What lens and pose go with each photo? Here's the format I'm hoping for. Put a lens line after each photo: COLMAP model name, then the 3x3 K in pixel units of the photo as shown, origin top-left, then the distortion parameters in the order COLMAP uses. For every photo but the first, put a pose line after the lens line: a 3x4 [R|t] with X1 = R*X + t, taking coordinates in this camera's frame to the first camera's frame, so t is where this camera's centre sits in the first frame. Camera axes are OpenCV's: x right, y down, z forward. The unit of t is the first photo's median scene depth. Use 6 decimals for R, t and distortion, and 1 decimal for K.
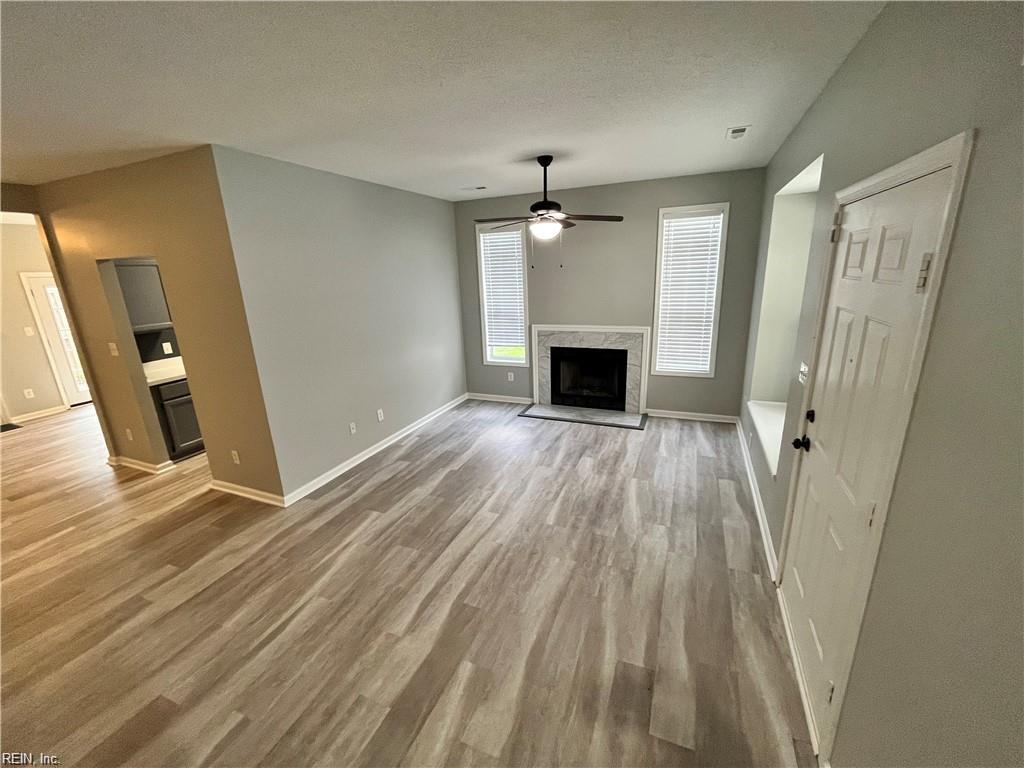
lens RADIAL K [[414.4, 0, 513.2], [0, 414.4, 383.2], [0, 0, 1]] dist [-0.000363, -0.000065]
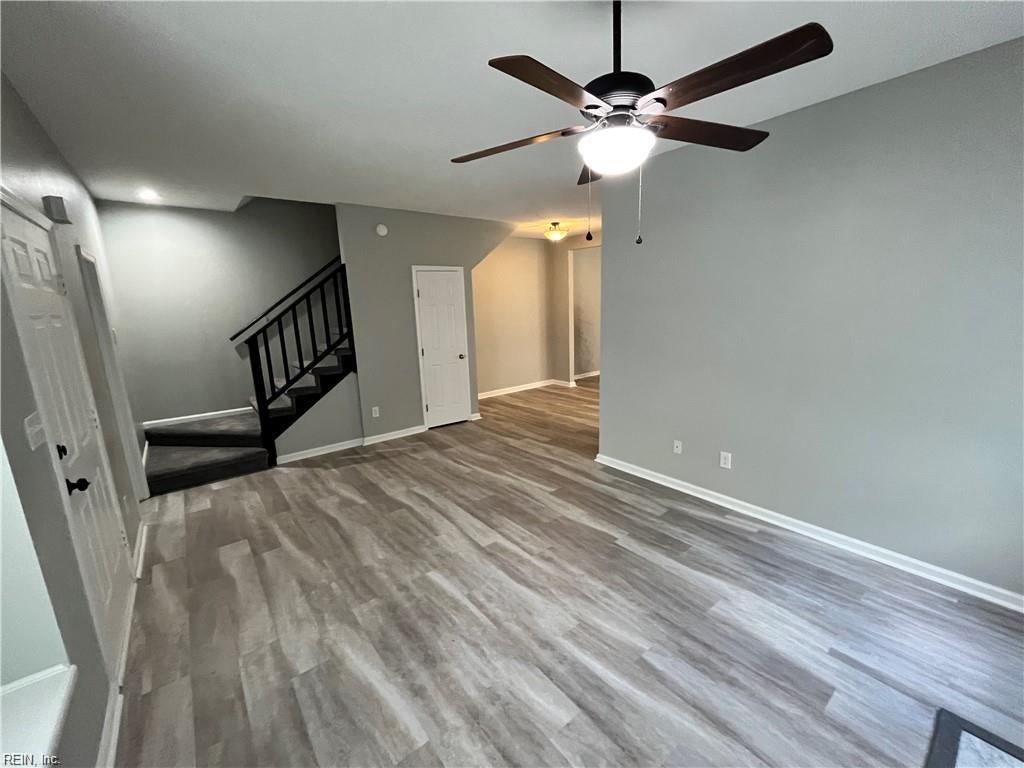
lens RADIAL K [[414.4, 0, 511.3], [0, 414.4, 387.2], [0, 0, 1]] dist [-0.000363, -0.000065]
pose [[-0.472517, 0.233253, -0.849894, 0.632472], [-0.185710, 0.916336, 0.354738, -0.326698], [0.861533, 0.325454, -0.389667, 1.350063]]
